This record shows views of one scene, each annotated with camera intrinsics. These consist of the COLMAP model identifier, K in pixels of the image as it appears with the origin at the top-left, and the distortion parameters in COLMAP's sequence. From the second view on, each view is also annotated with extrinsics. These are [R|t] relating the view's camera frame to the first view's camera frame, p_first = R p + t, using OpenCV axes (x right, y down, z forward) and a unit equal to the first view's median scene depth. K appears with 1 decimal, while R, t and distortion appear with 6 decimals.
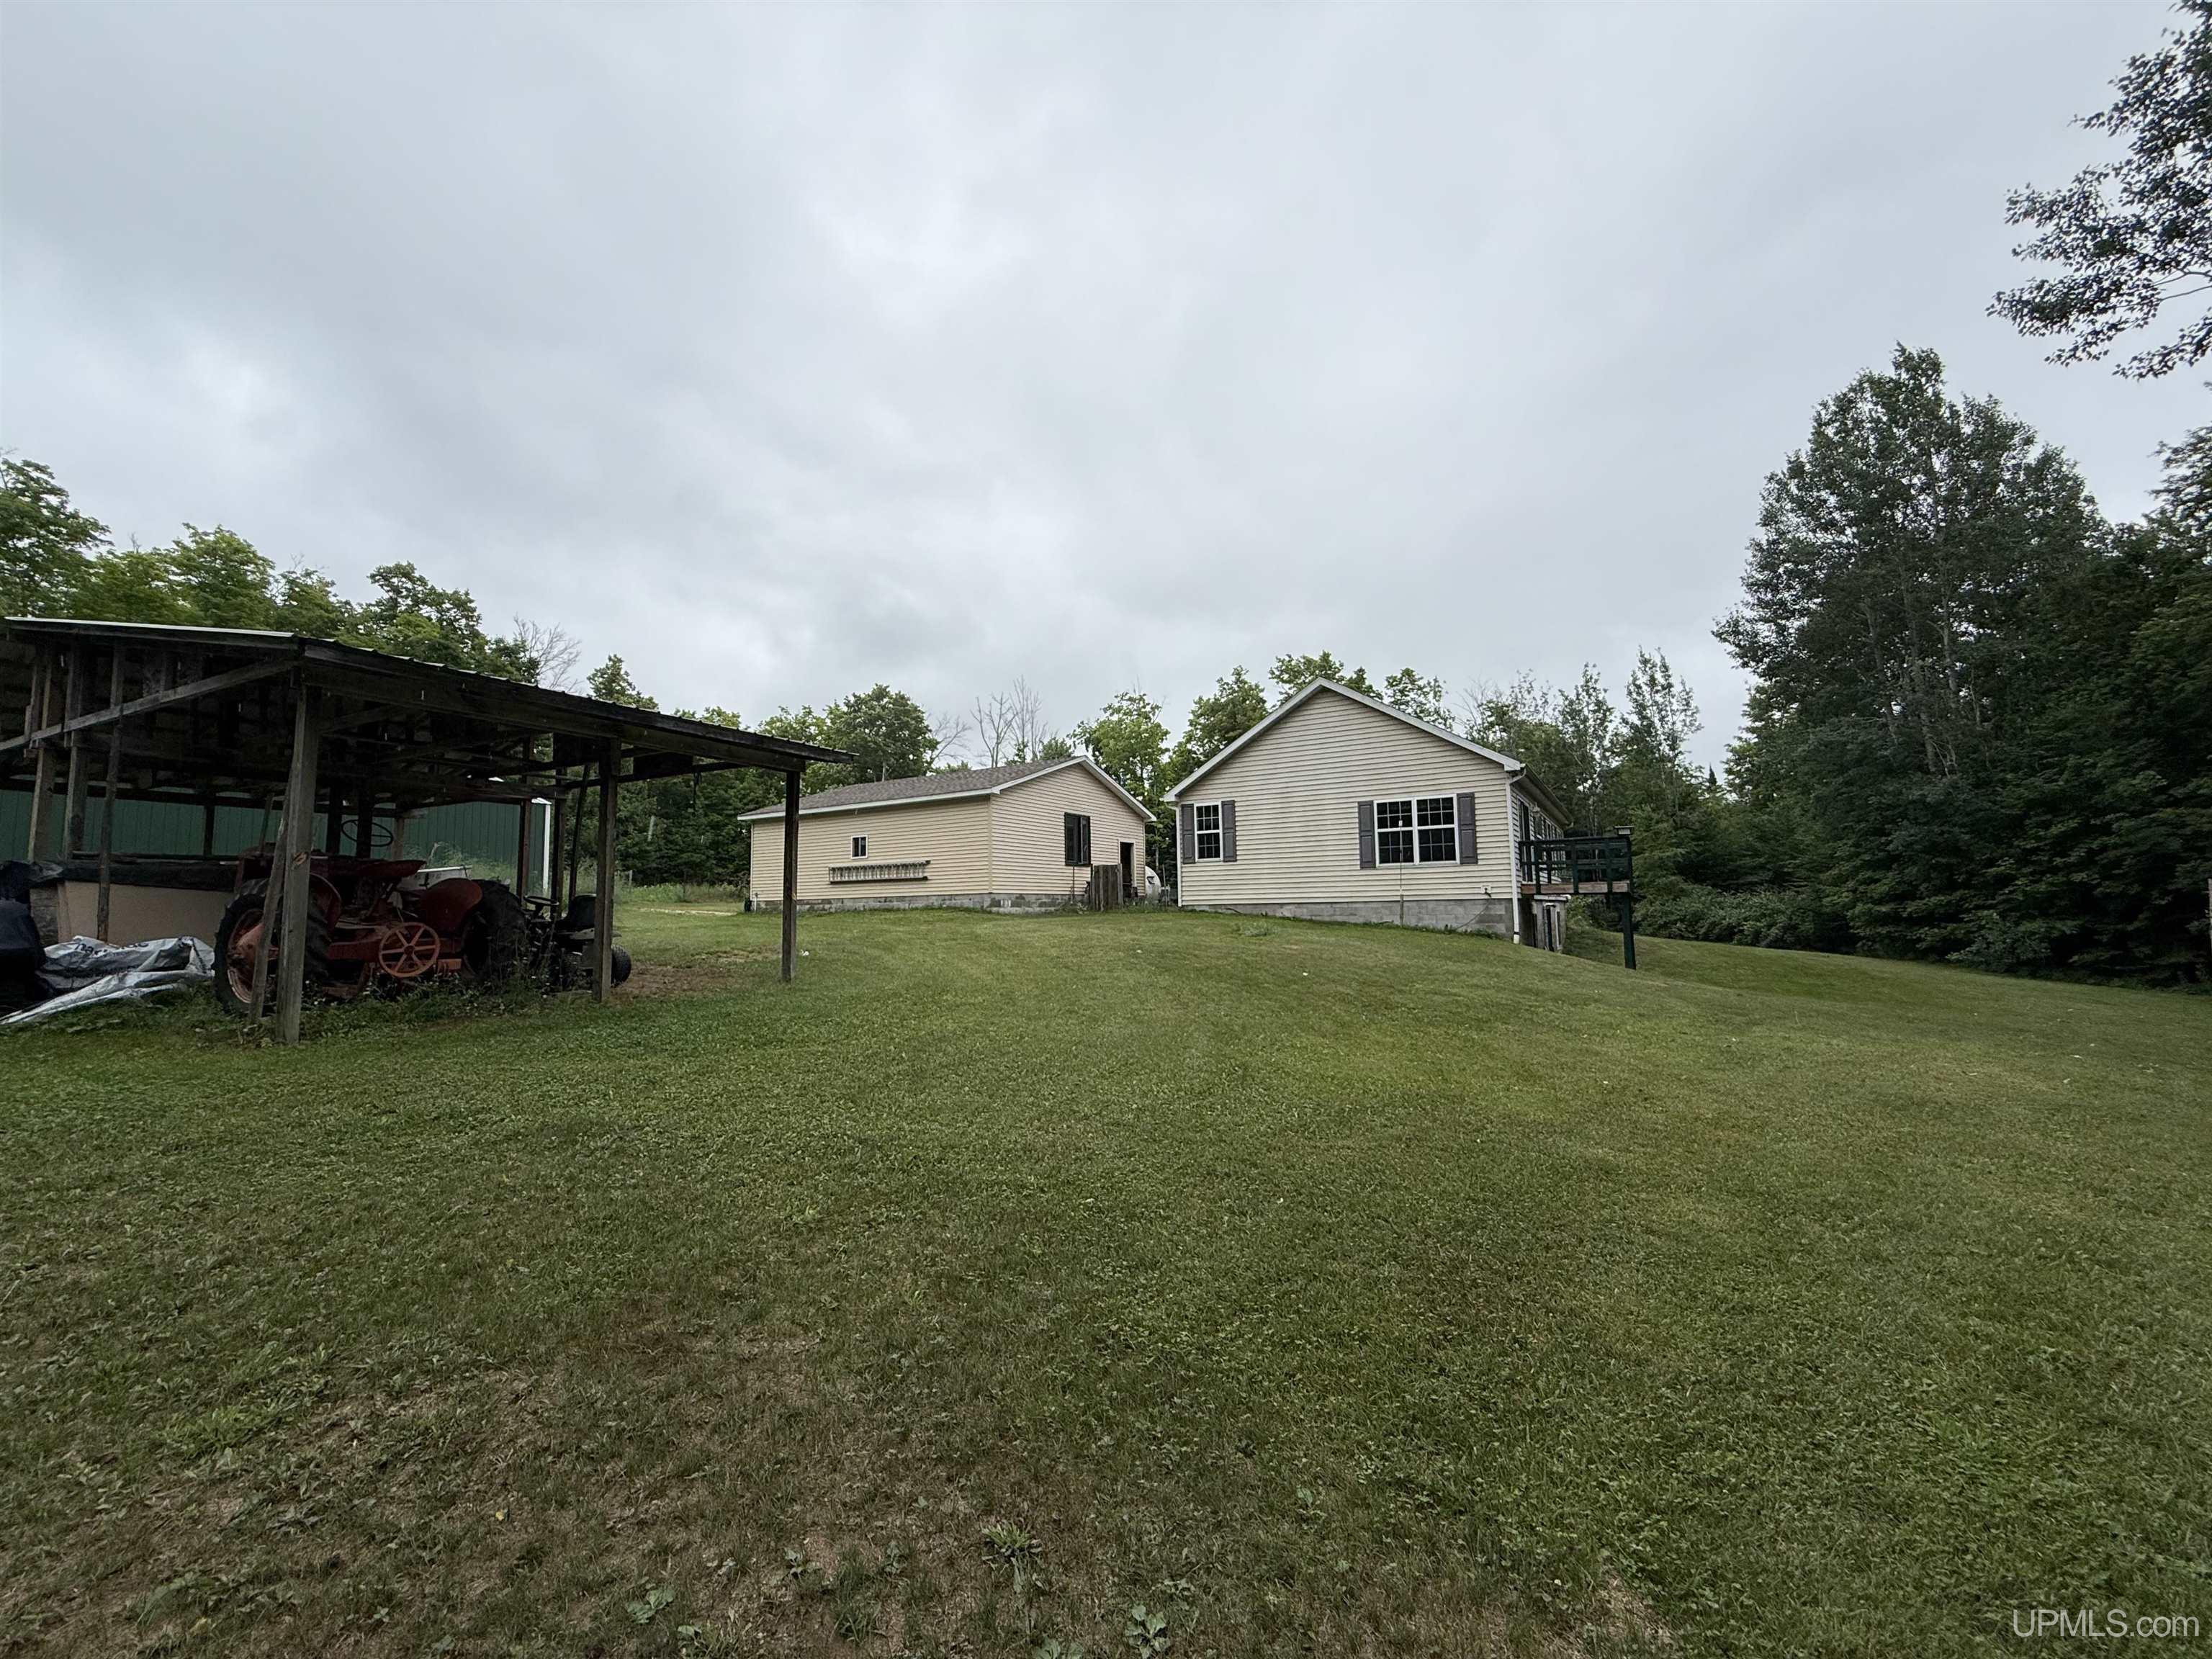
lens RADIAL K [[879.4, 0, 1107.7], [0, 879.4, 831.2], [0, 0, 1]] dist [0.000337, 0.000348]
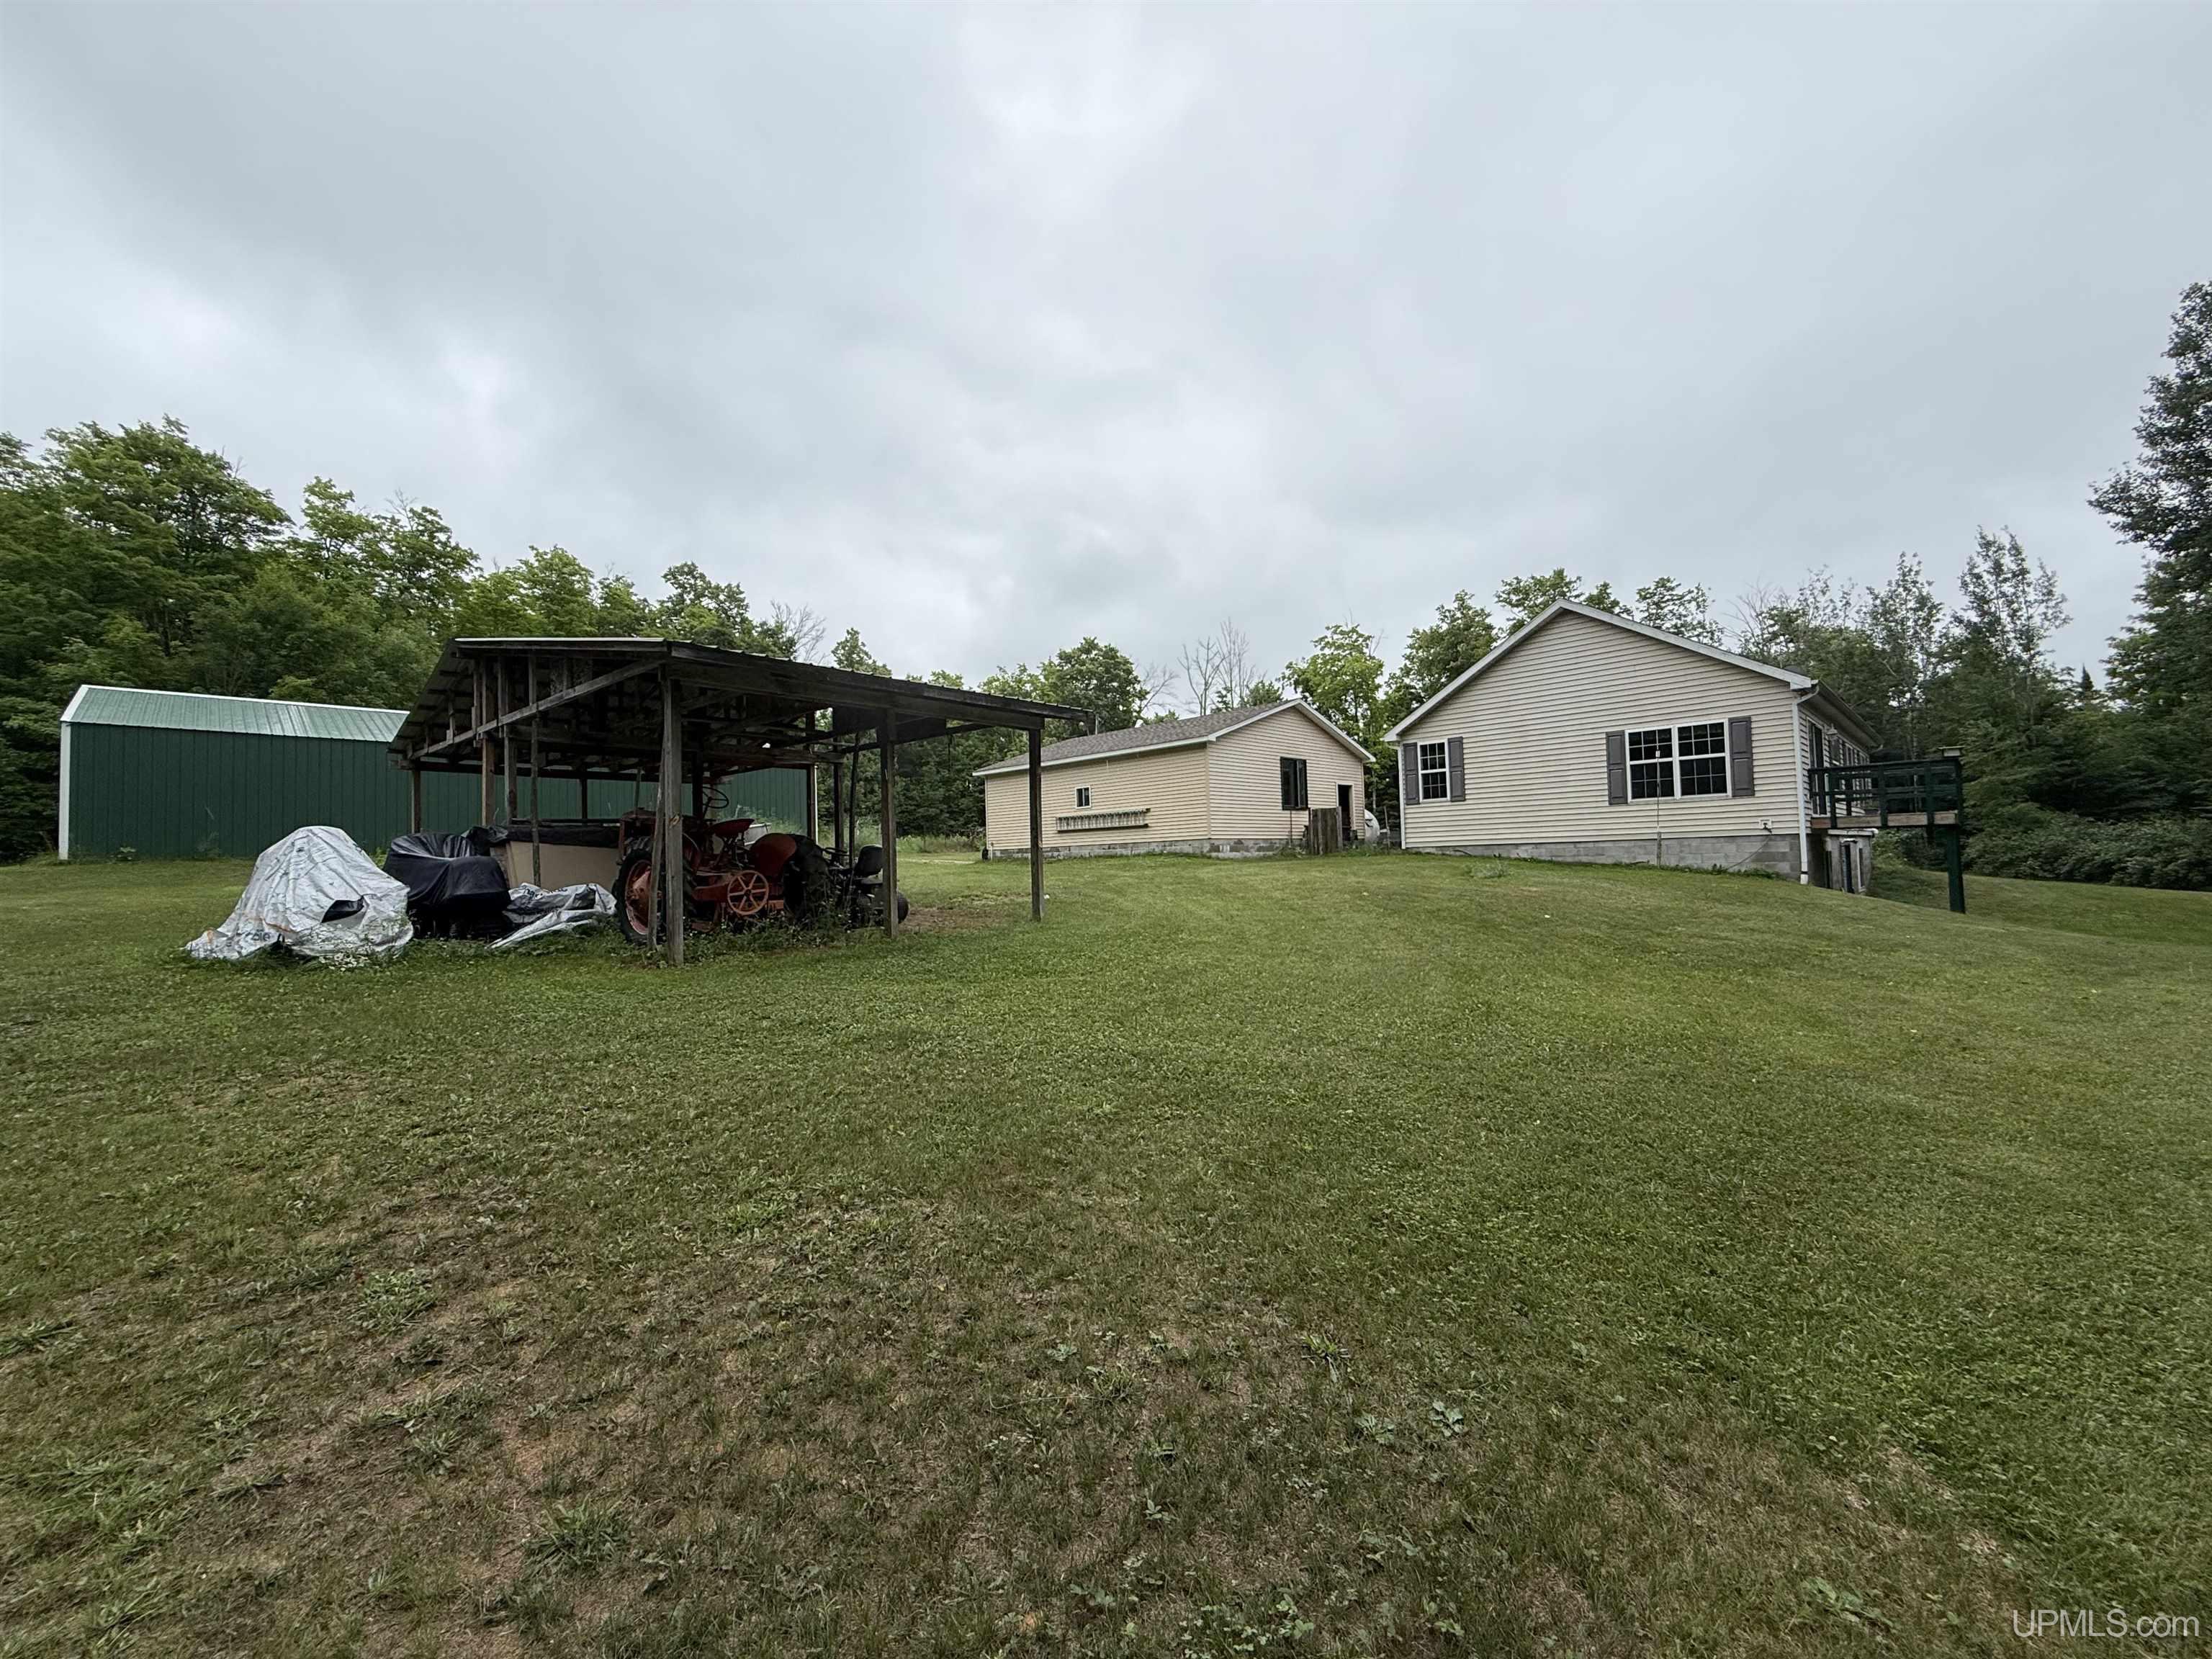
lens RADIAL K [[879.4, 0, 1106.5], [0, 879.4, 828.4], [0, 0, 1]] dist [0.000337, 0.000348]
pose [[0.971751, -0.020844, -0.235085, -0.018500], [0.034428, 0.997957, 0.053827, -0.001524], [0.233483, -0.060400, 0.970483, -0.044329]]
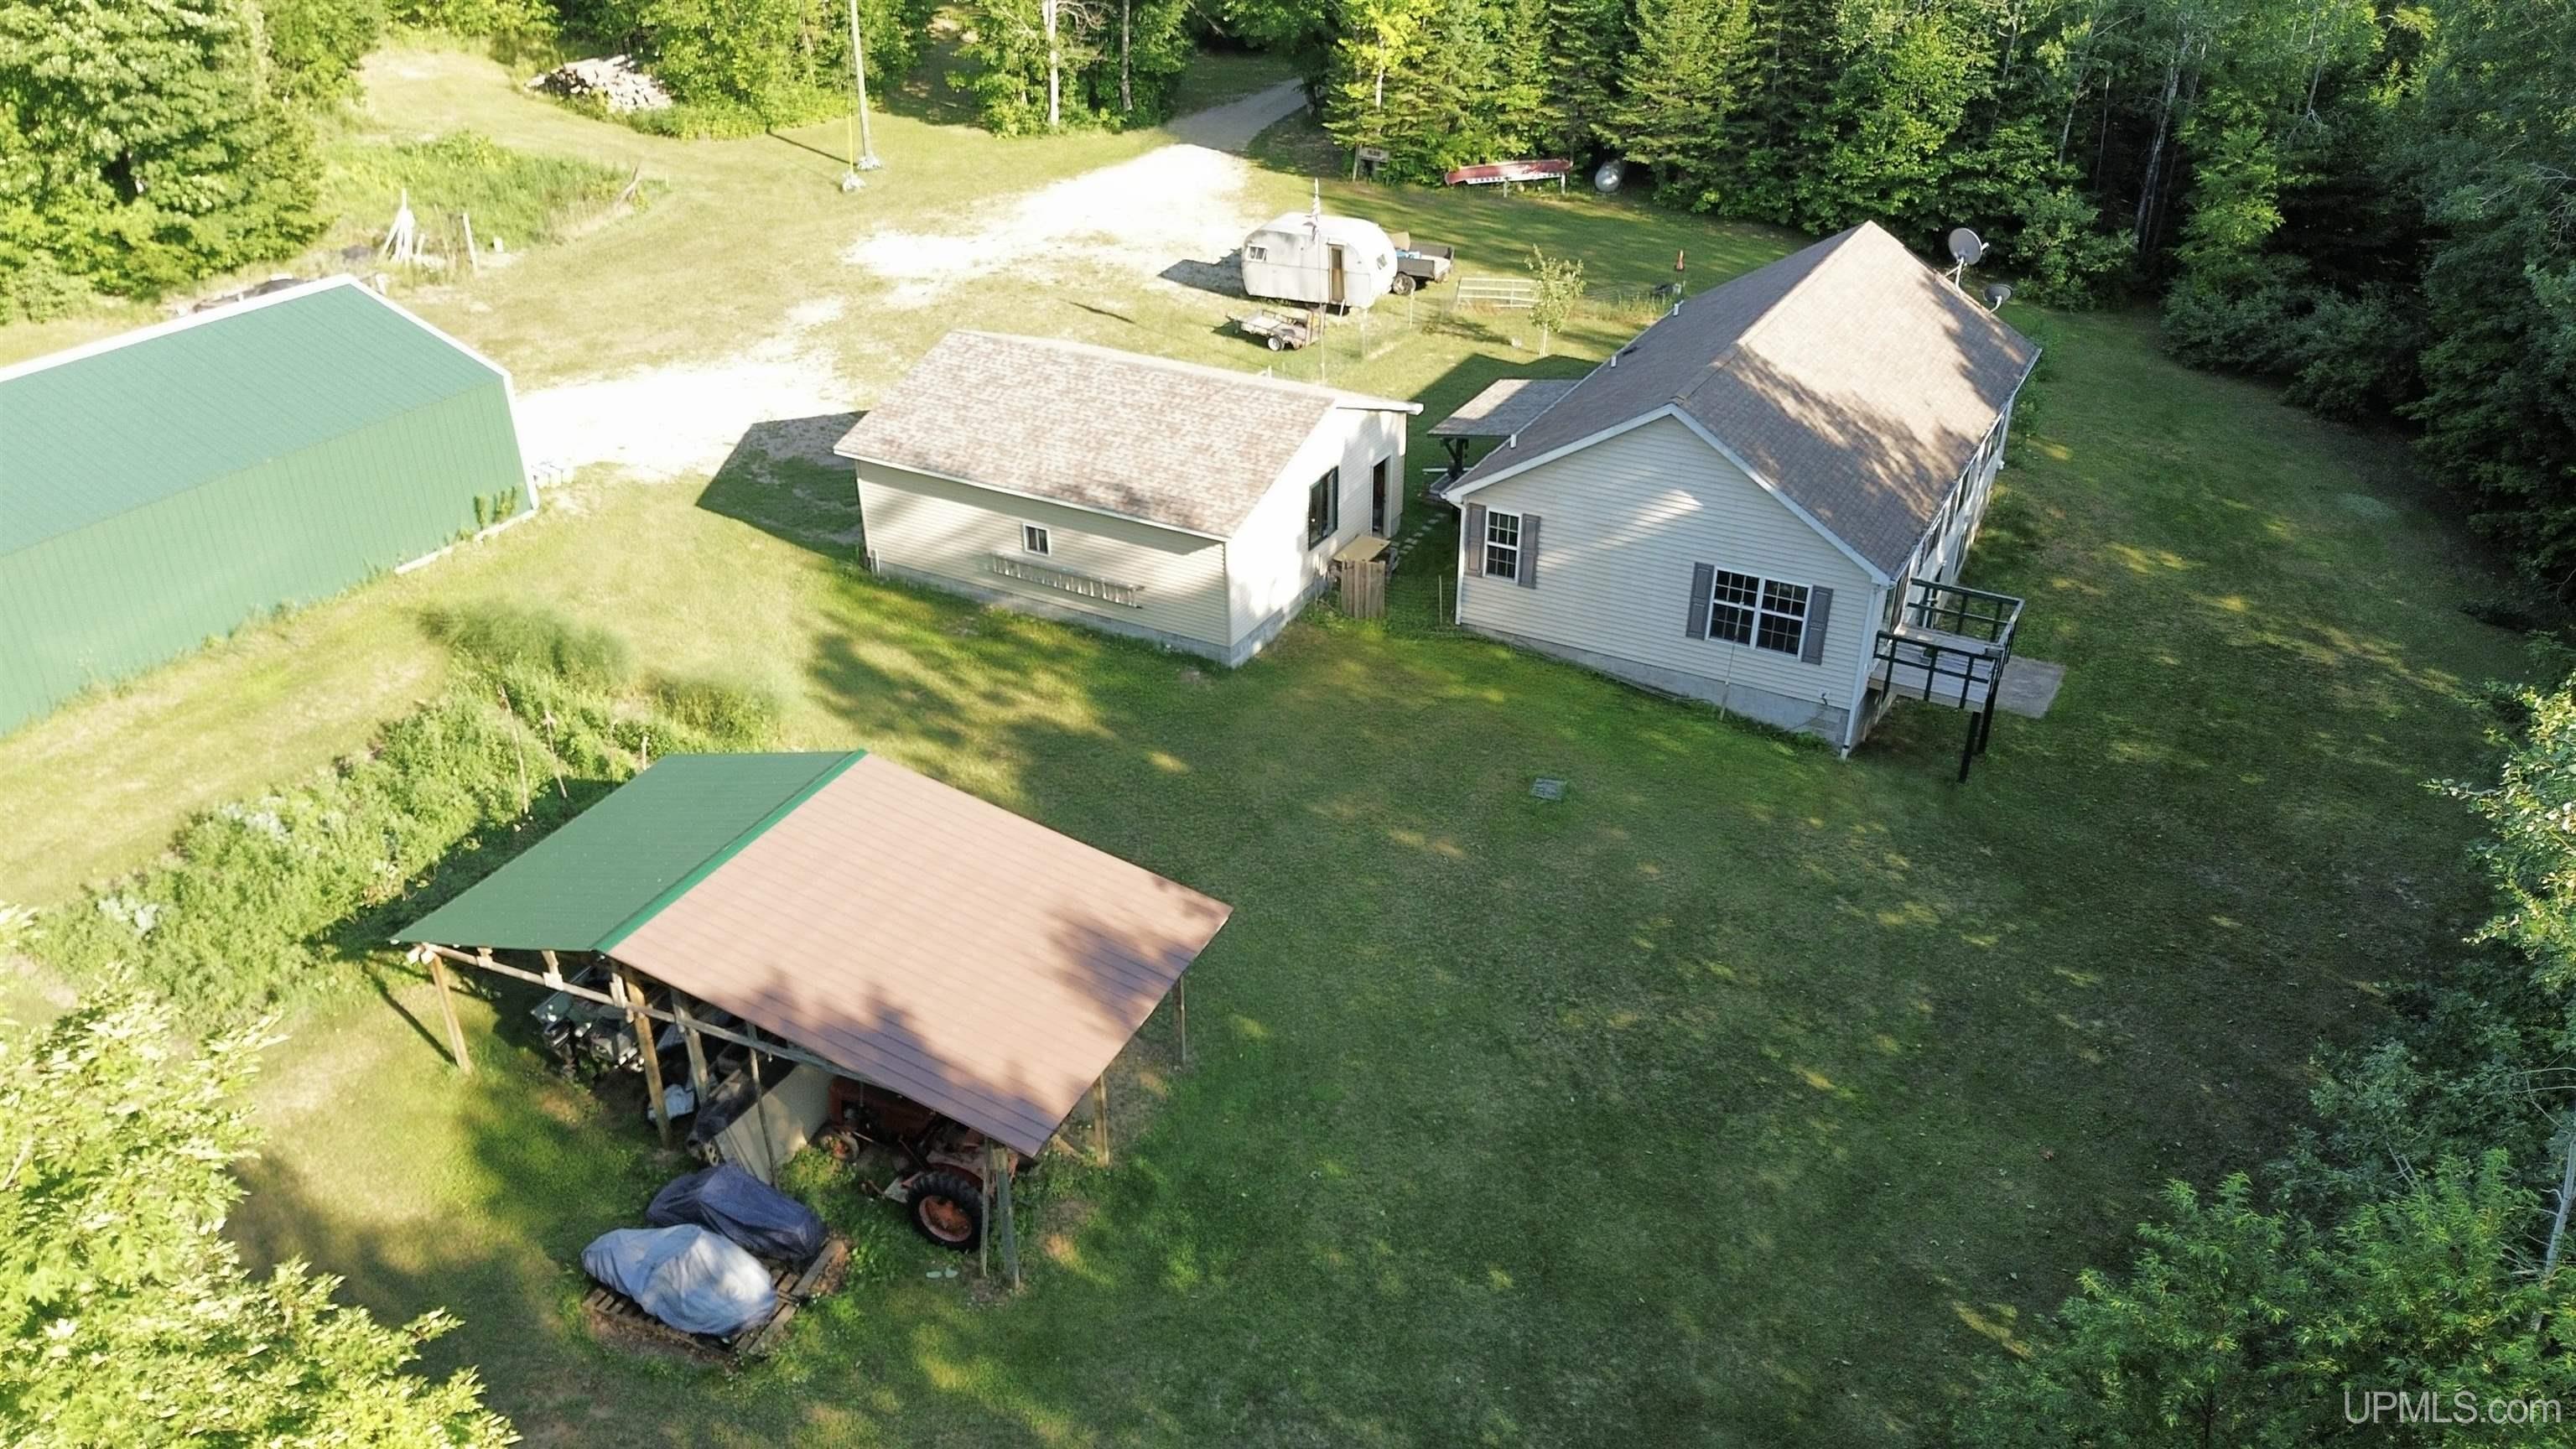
lens RADIAL K [[1805.7, 0, 1286.1], [0, 1805.7, 720.4], [0, 0, 1]] dist [0.002184, -0.000069]
pose [[0.999595, -0.000906, 0.028433, -0.255818], [-0.015503, 0.820670, 0.571191, -1.661248], [-0.023851, -0.571401, 0.820324, -0.799050]]
